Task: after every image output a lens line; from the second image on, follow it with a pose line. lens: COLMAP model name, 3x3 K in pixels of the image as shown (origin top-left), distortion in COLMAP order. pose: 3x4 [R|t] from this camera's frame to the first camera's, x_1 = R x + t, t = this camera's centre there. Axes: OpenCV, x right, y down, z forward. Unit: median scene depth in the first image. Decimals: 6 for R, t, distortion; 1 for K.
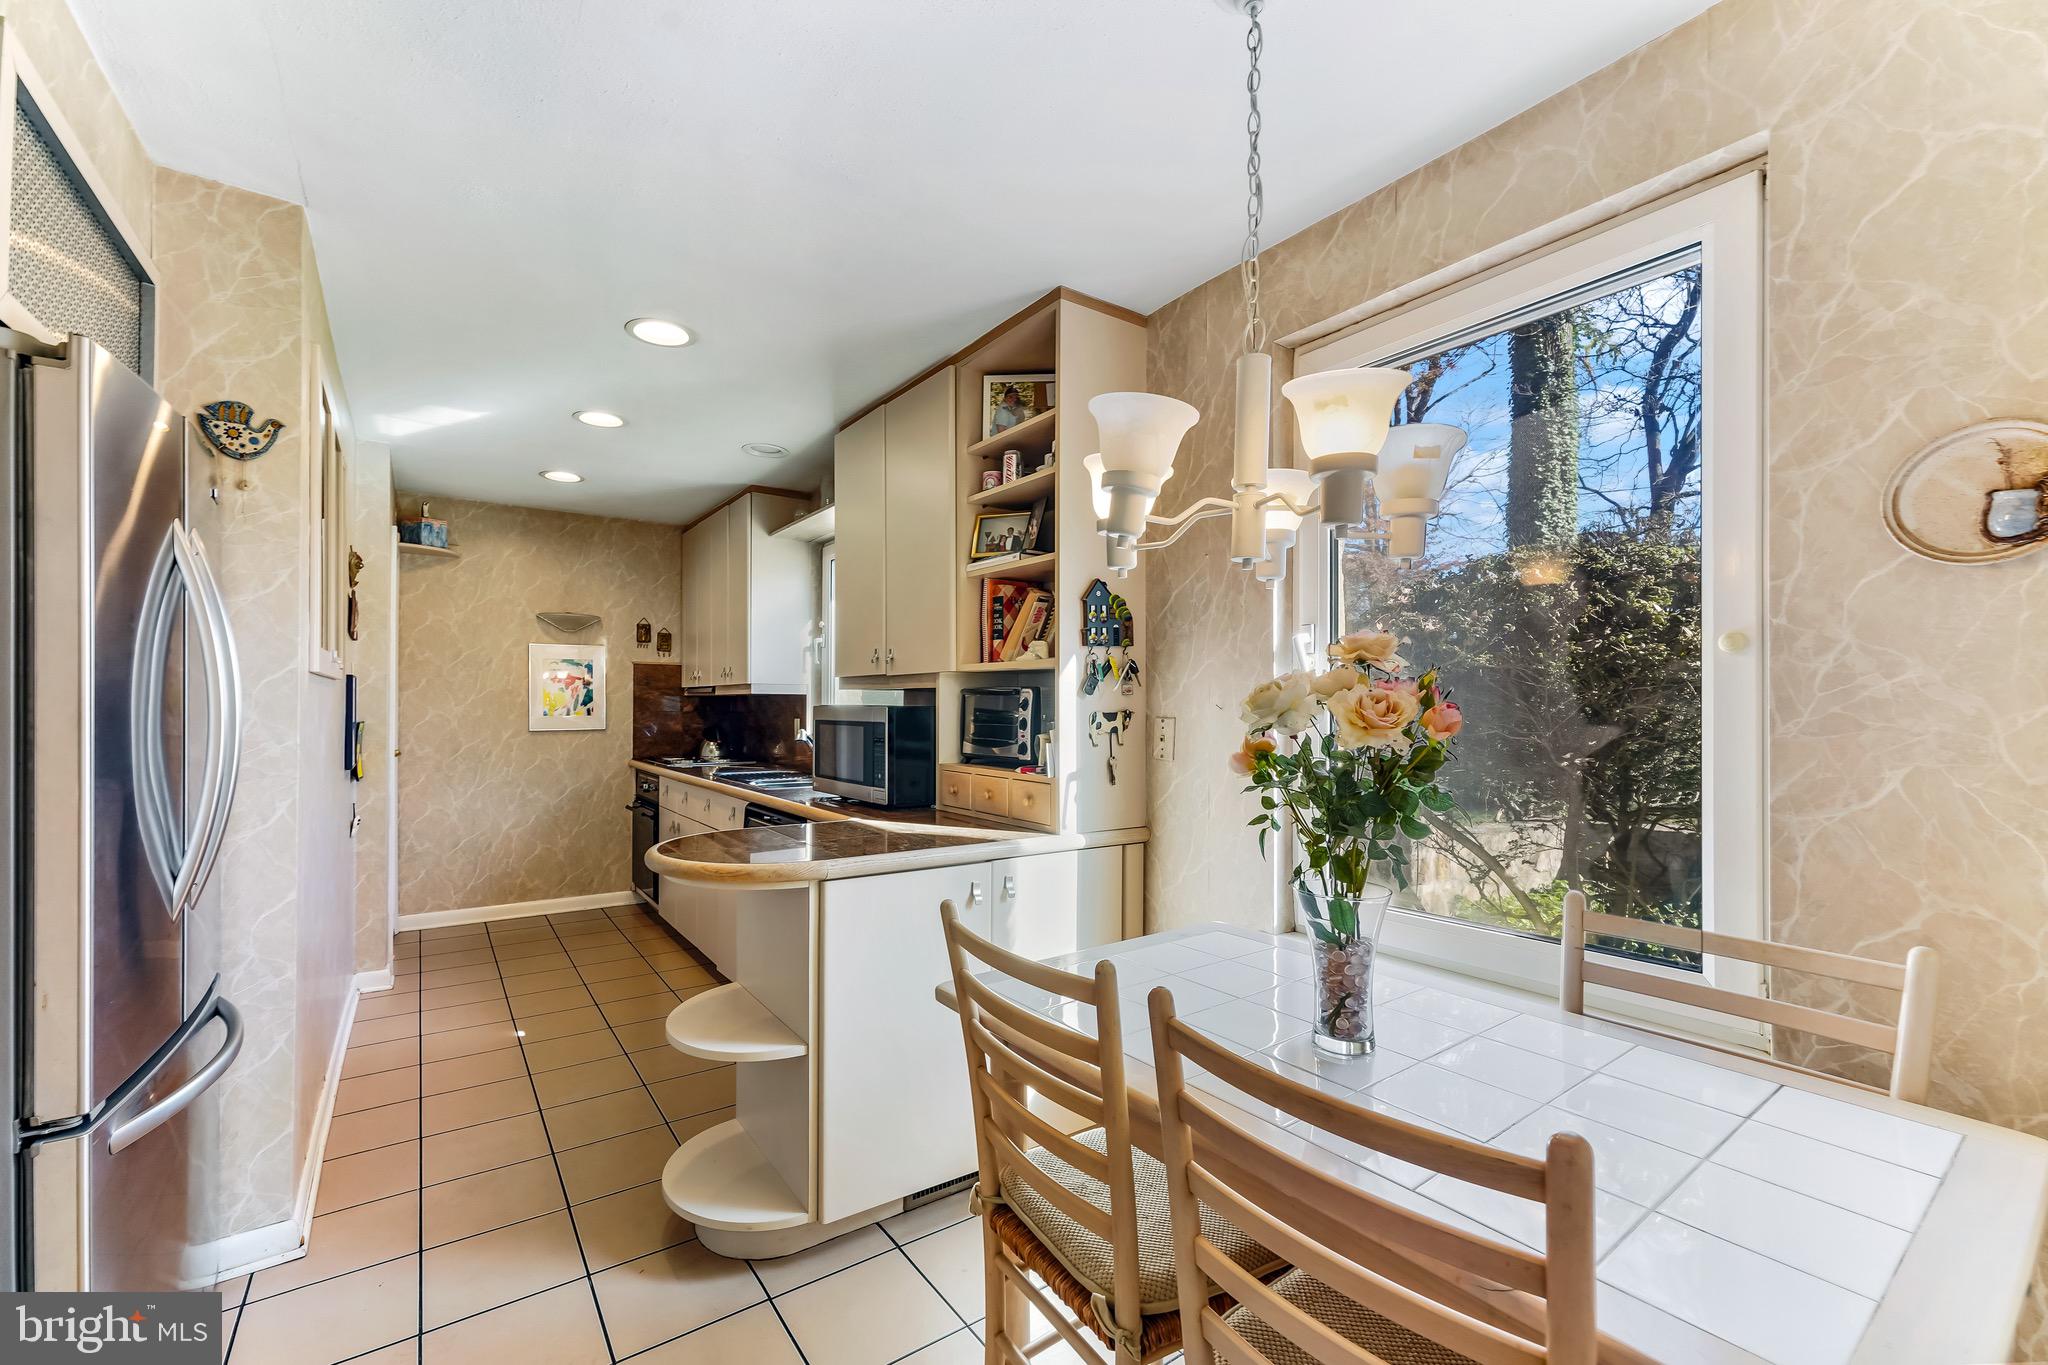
lens RADIAL K [[829.1, 0, 1021.6], [0, 829.1, 707.1], [0, 0, 1]] dist [-0.000807, -0.000001]
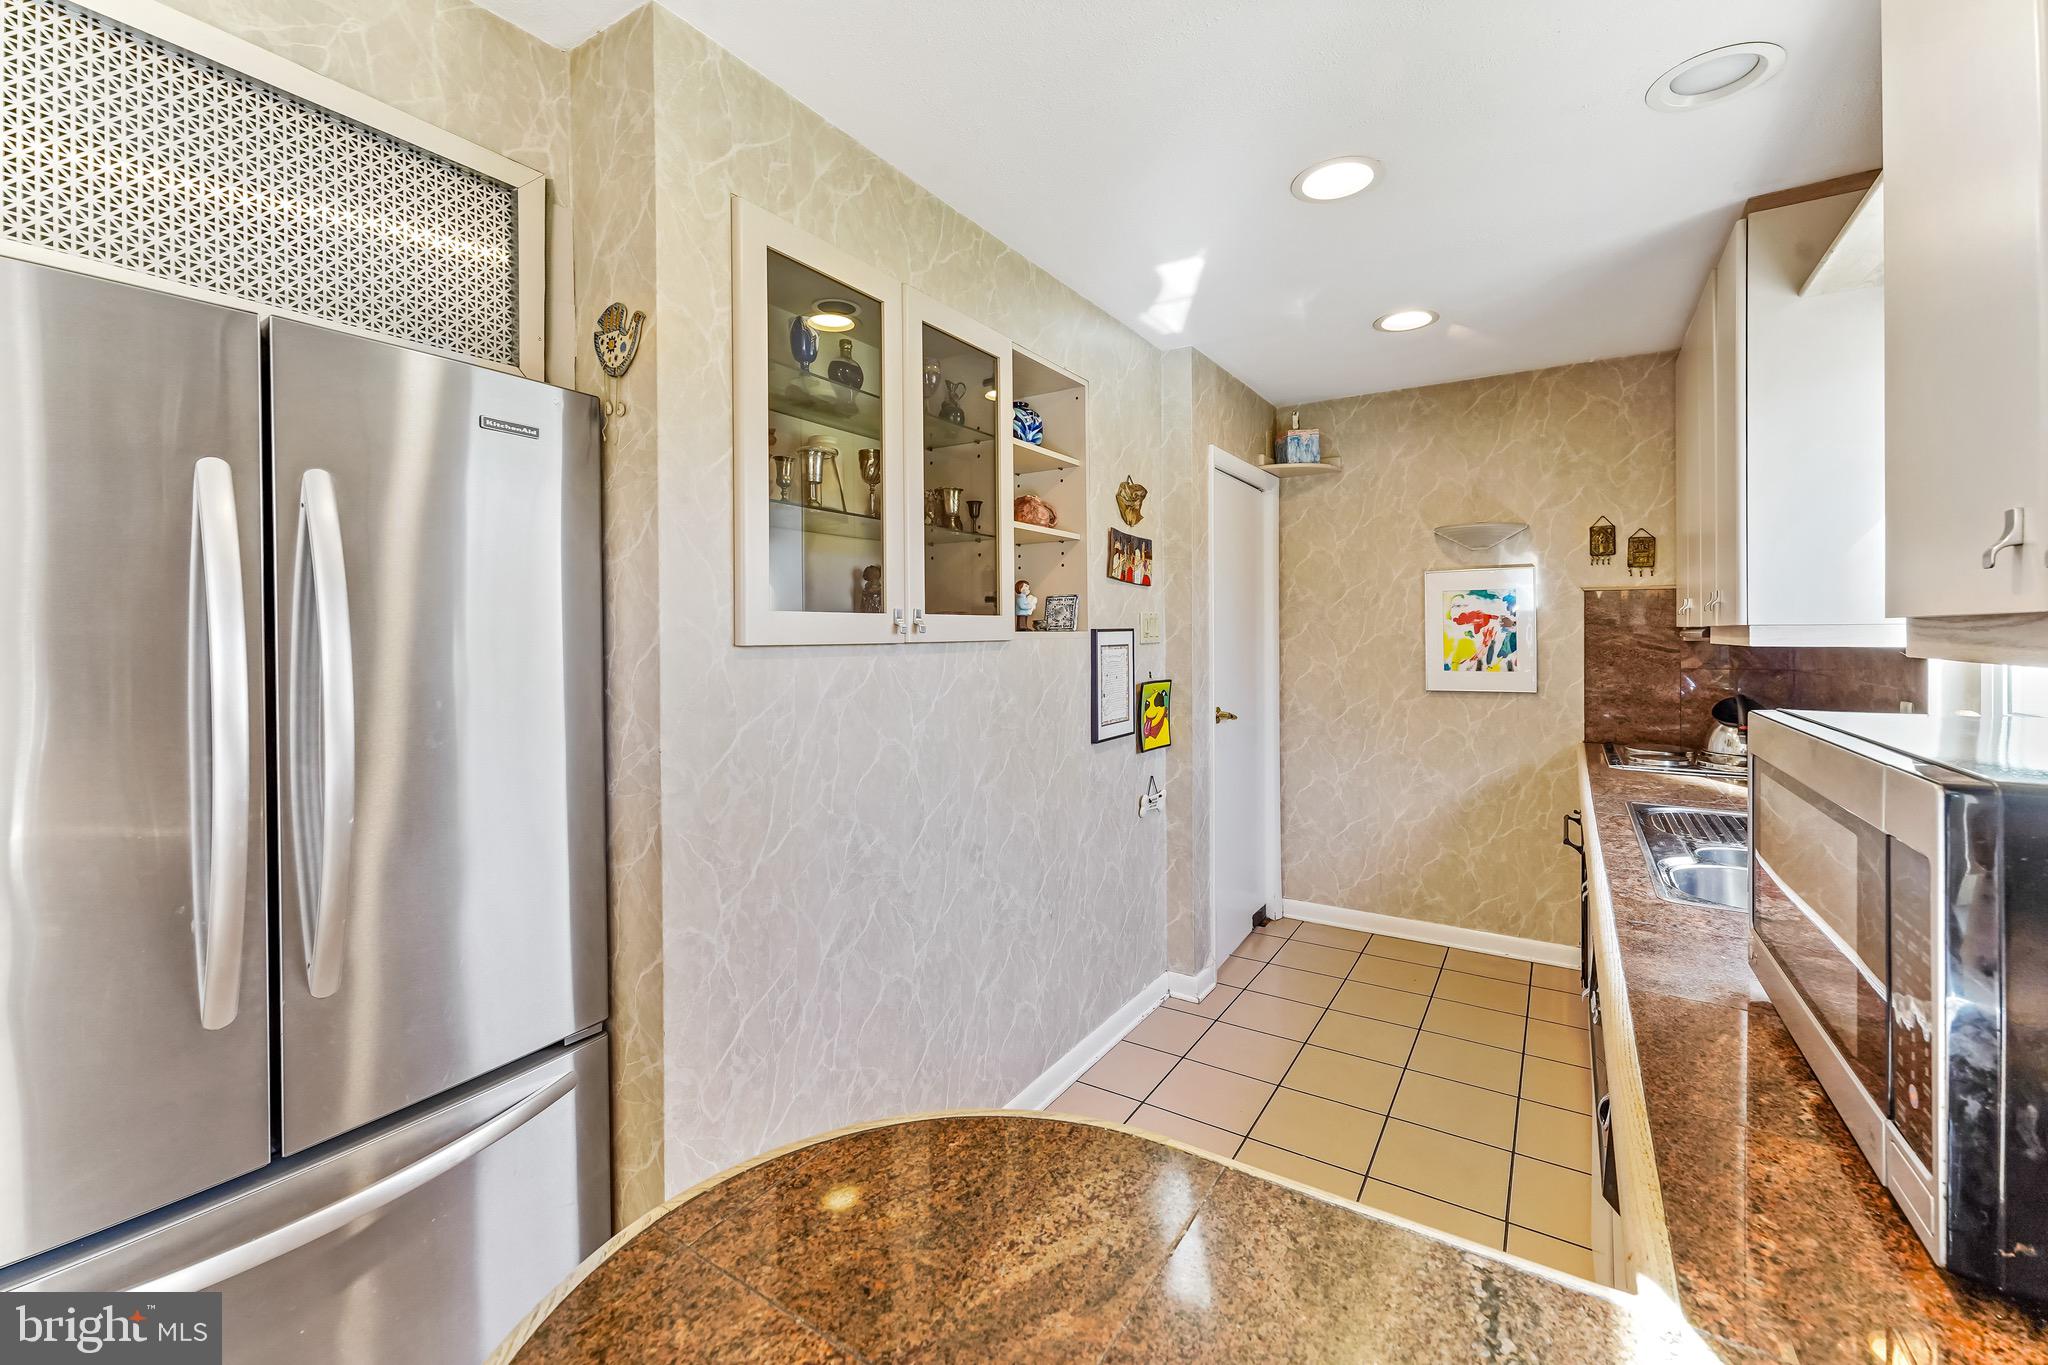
lens RADIAL K [[847.3, 0, 1023.2], [0, 847.3, 634.0], [0, 0, 1]] dist [-0.001037, -0.000074]
pose [[0.366368, -0.003001, -0.930465, -0.026435], [0.002983, 0.999993, -0.002051, -0.020924], [0.930465, -0.002024, 0.366374, 0.396236]]
